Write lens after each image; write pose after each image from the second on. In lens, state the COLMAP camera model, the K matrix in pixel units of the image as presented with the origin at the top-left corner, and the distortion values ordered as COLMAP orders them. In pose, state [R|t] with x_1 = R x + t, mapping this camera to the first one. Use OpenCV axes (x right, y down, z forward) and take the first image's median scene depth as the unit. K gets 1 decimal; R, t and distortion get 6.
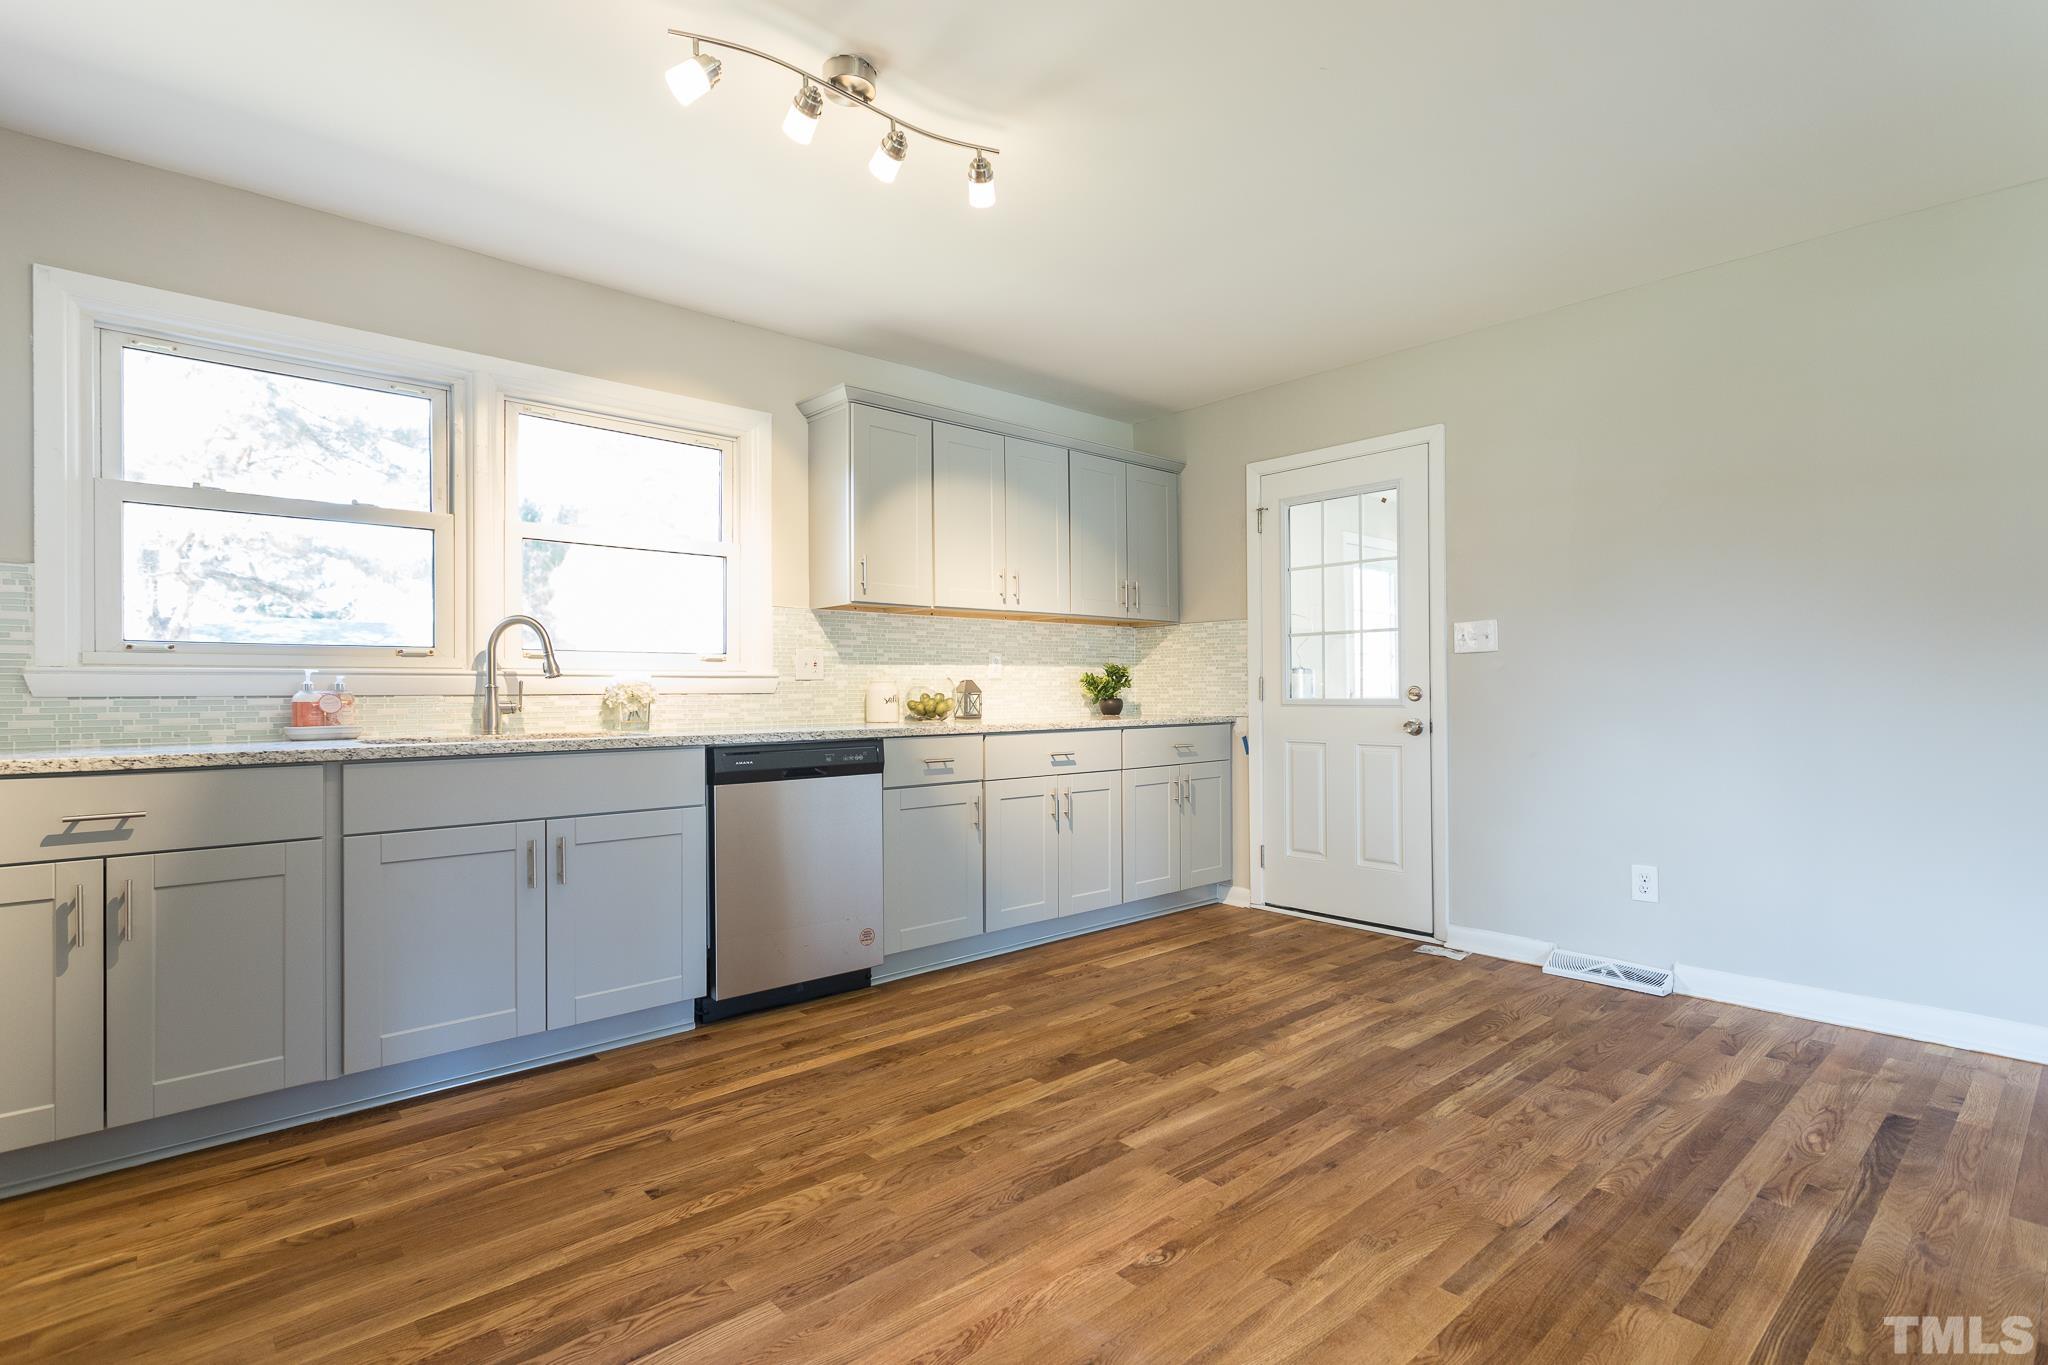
lens RADIAL K [[983.4, 0, 1030.3], [0, 983.4, 681.7], [0, 0, 1]] dist [0.005927, 0.000196]
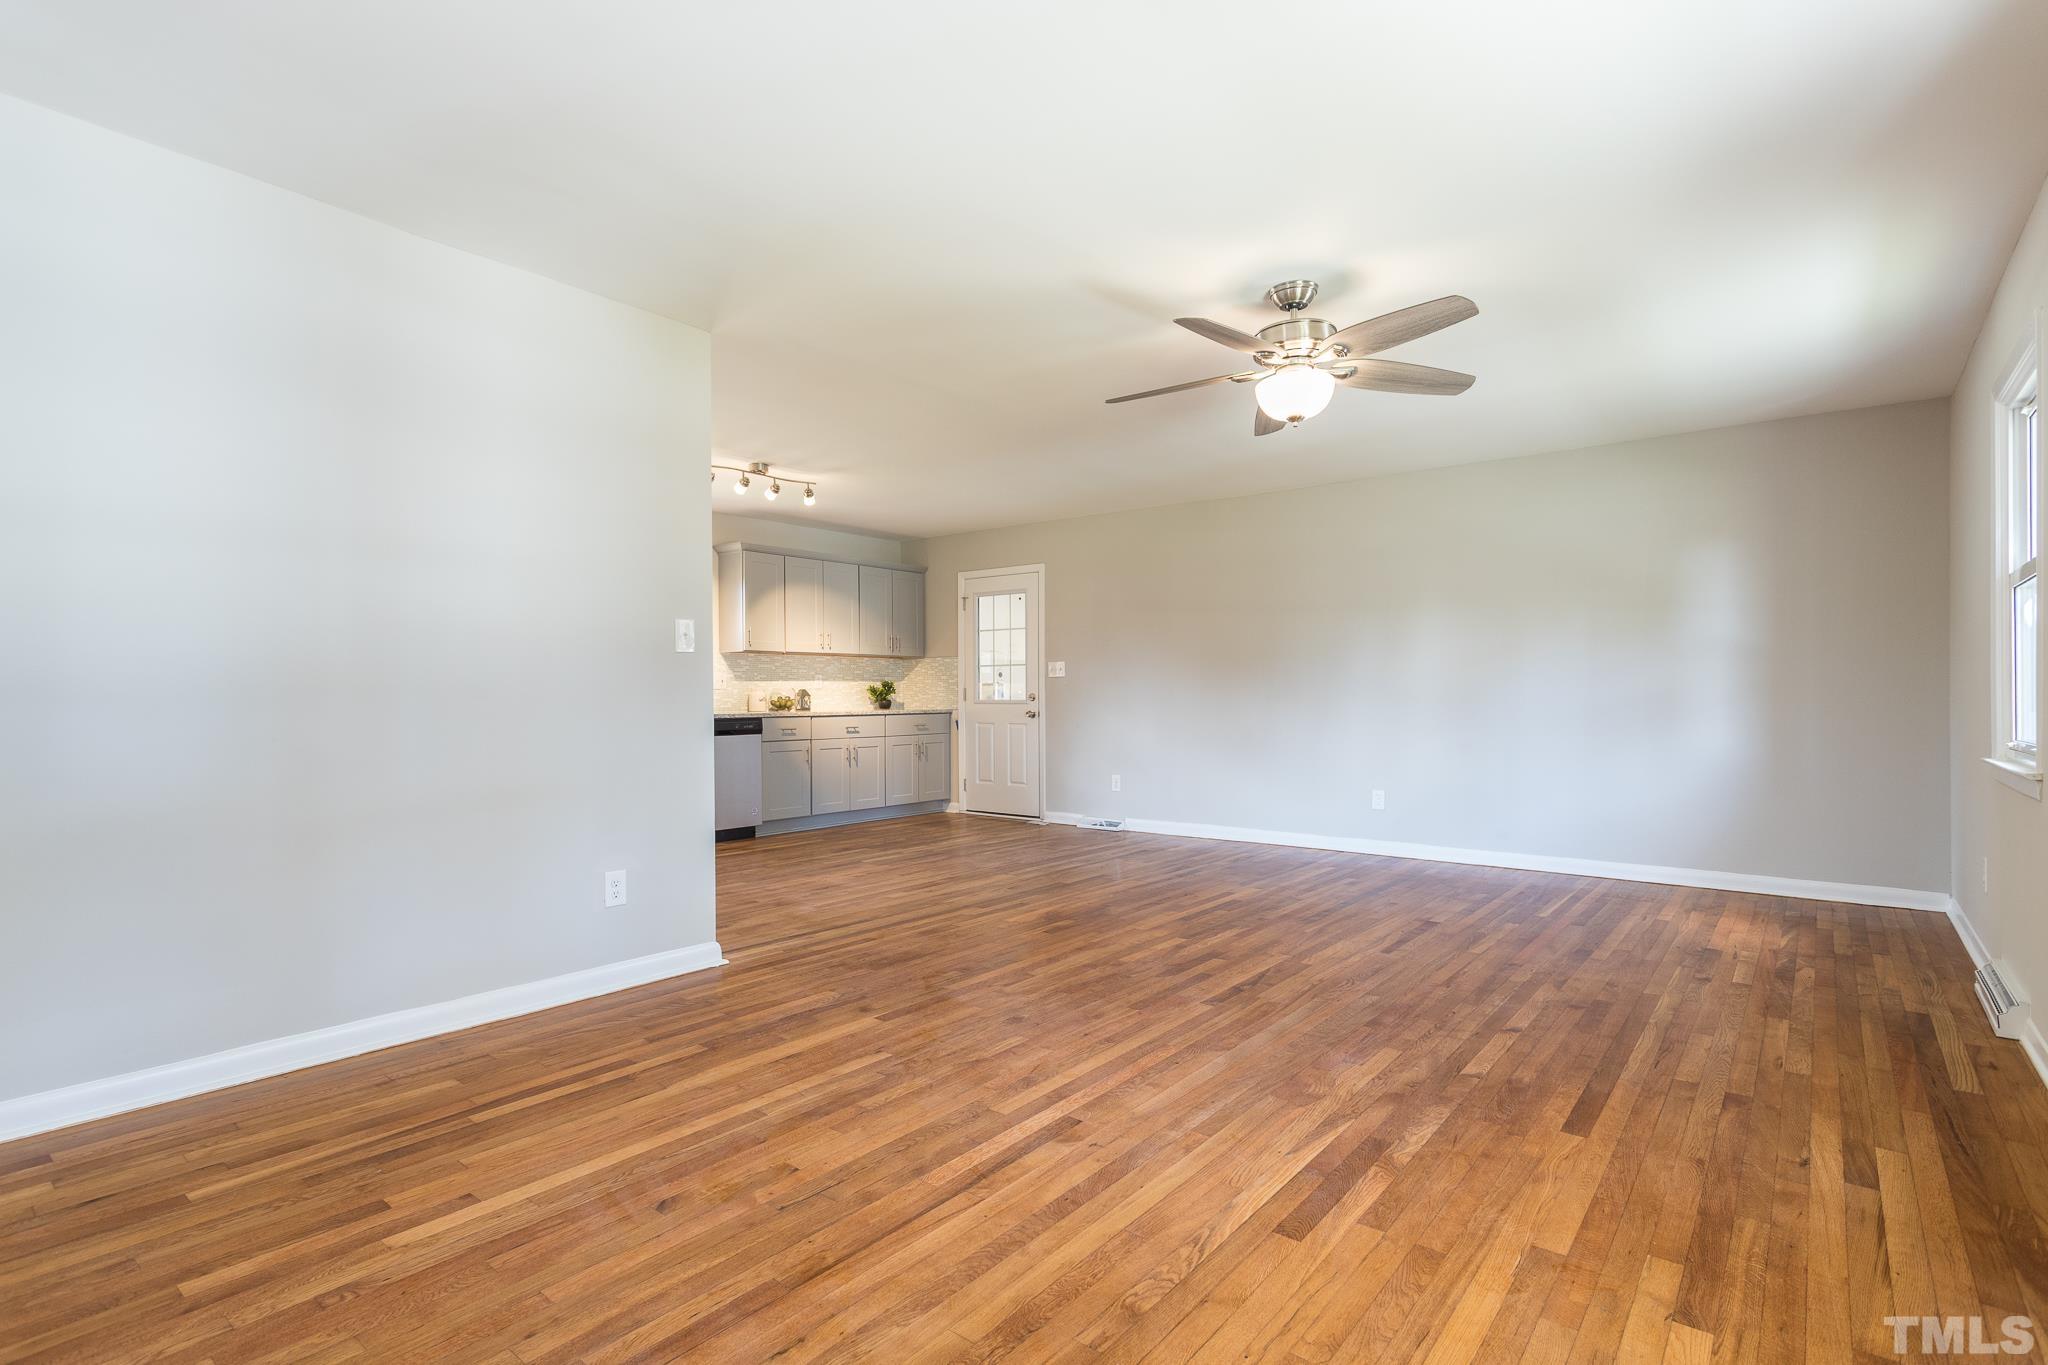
lens RADIAL K [[992.3, 0, 1028.7], [0, 992.3, 700.0], [0, 0, 1]] dist [0.001845, 0.000241]
pose [[0.986960, 0.002562, 0.160945, 0.065085], [-0.004853, 0.999892, 0.013846, -0.011006], [-0.160892, -0.014446, 0.986866, -1.077213]]
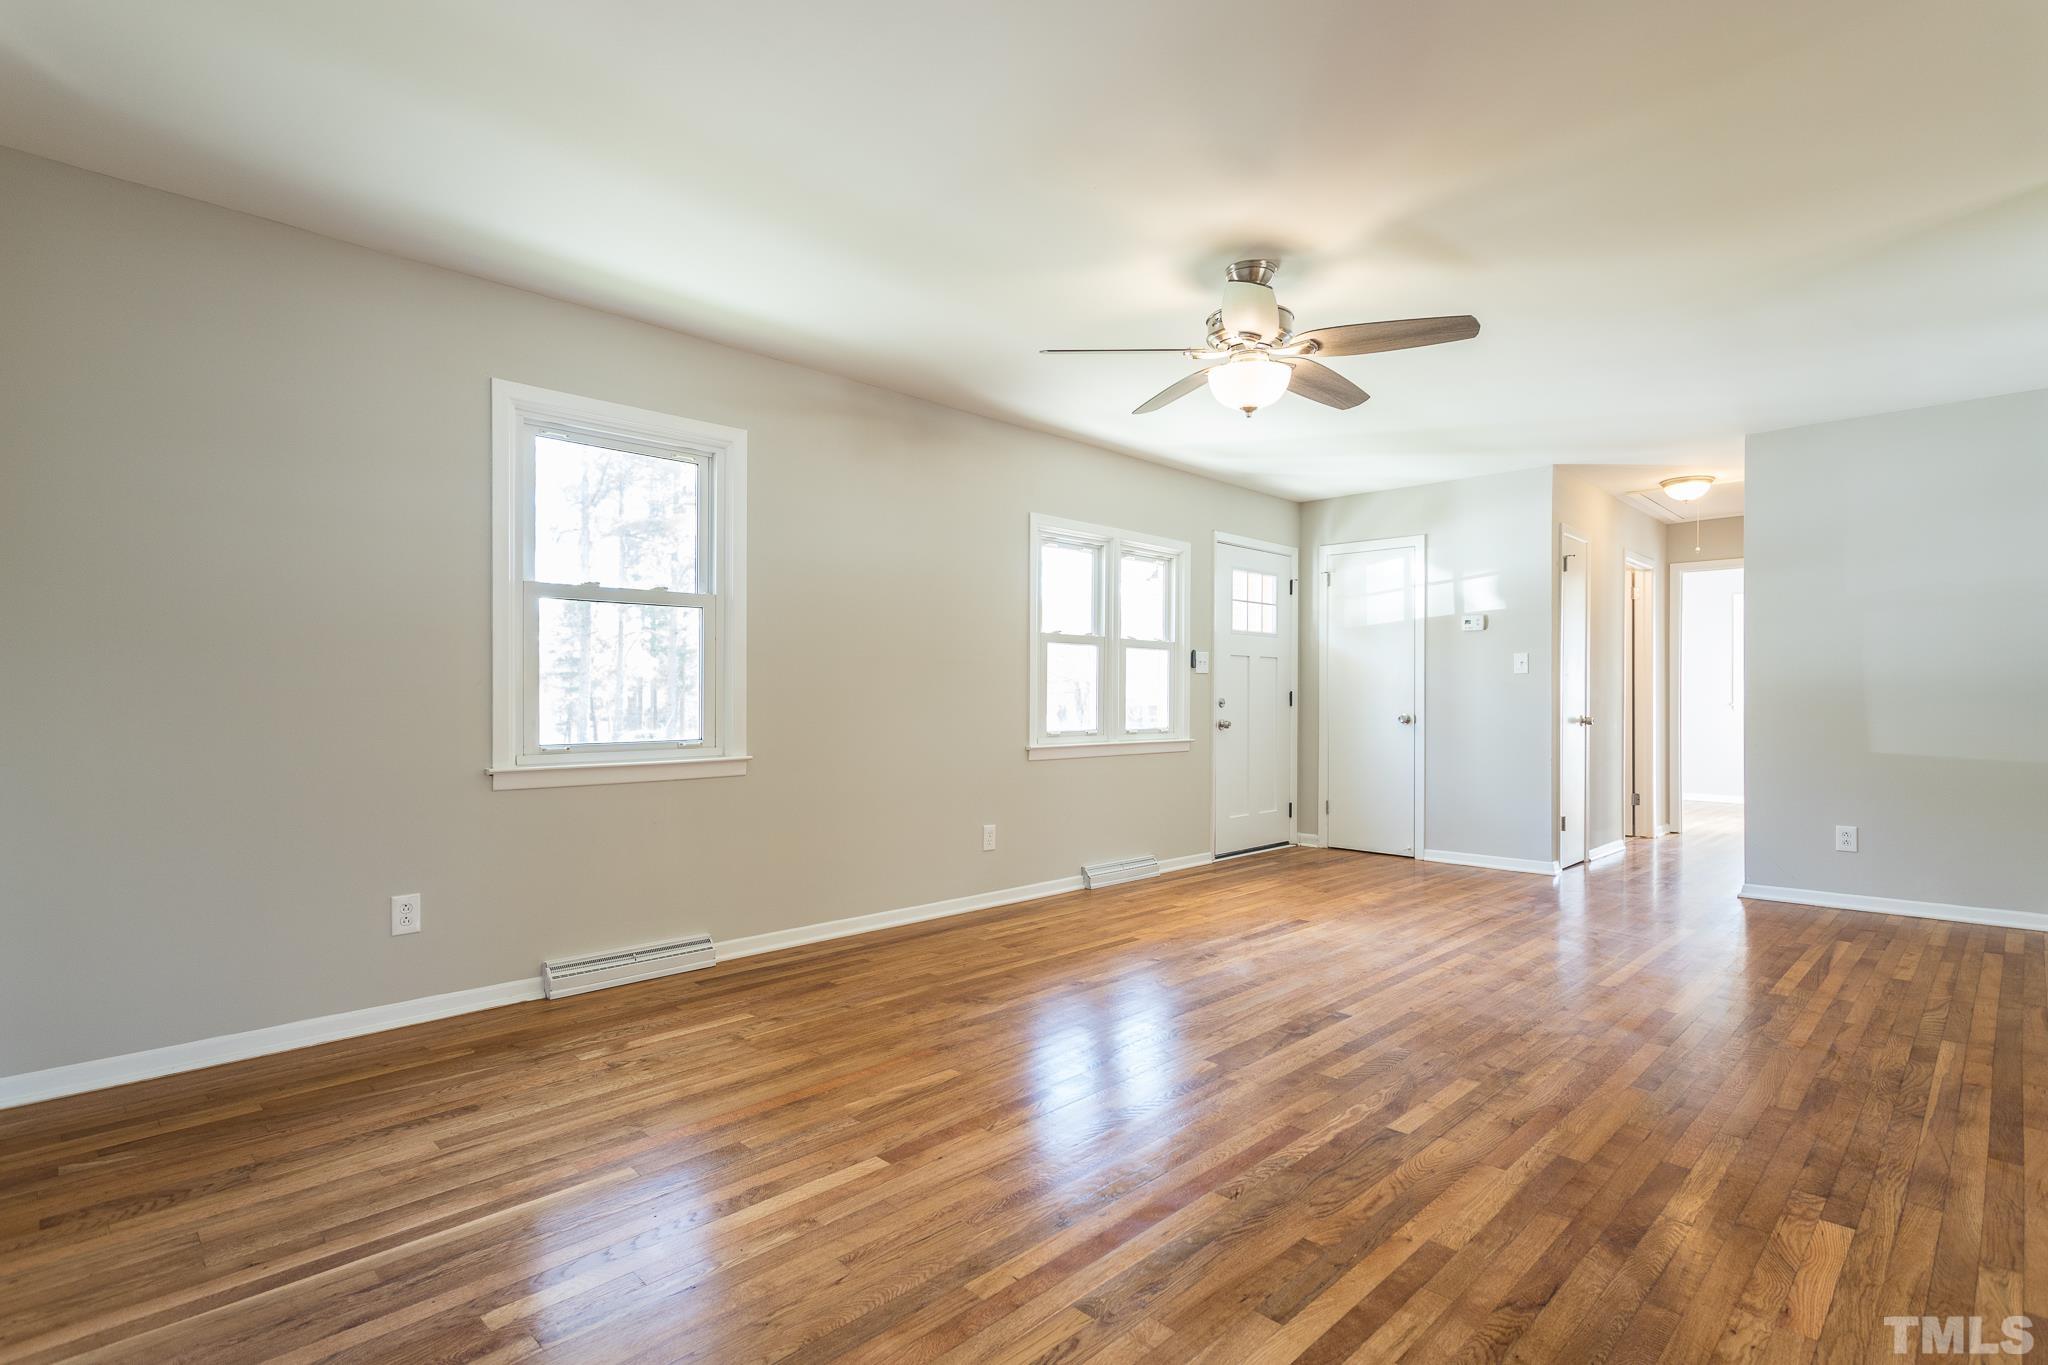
lens RADIAL K [[992.3, 0, 1028.7], [0, 992.3, 700.0], [0, 0, 1]] dist [0.001845, 0.000241]
pose [[-0.998538, 0.004905, -0.053823, 0.696396], [0.005376, 0.999949, -0.008595, 0.001952], [0.053778, -0.008871, -0.998514, 0.649188]]
